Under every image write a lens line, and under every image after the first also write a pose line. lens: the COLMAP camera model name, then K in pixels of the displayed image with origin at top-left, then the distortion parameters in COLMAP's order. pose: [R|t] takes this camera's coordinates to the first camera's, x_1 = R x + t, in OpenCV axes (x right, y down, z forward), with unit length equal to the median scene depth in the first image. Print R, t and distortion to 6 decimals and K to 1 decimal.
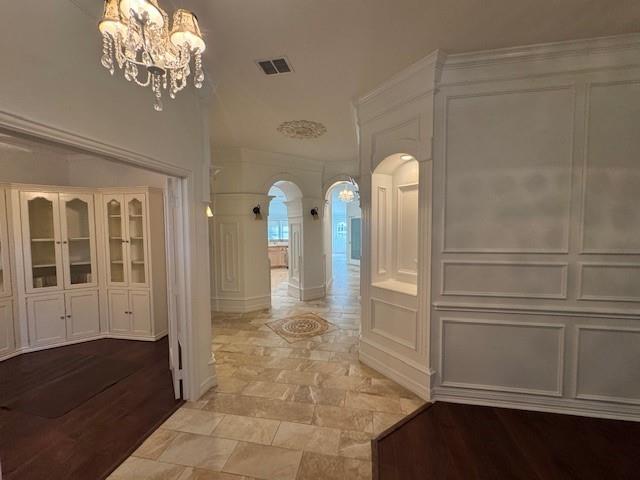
lens RADIAL K [[255.7, 0, 319.3], [0, 255.7, 239.9], [0, 0, 1]] dist [-0.000689, 0.000289]
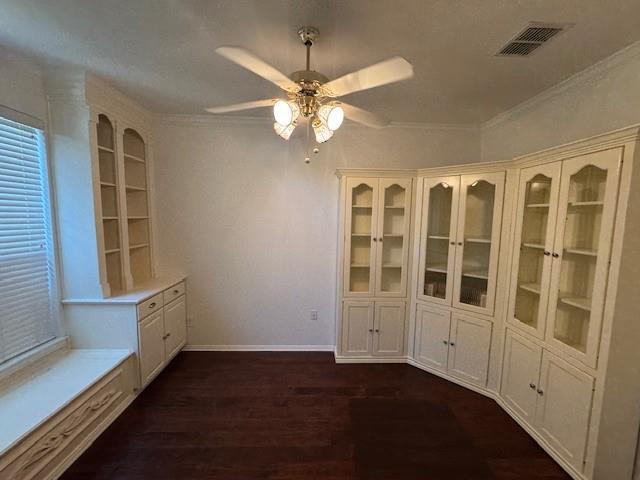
lens RADIAL K [[255.7, 0, 318.9], [0, 255.7, 239.9], [0, 0, 1]] dist [-0.000689, 0.000289]
pose [[0.212507, 0.105248, -0.971475, -0.369280], [-0.067203, 0.993403, 0.092923, -0.039966], [0.974846, 0.045539, 0.218178, 0.440971]]
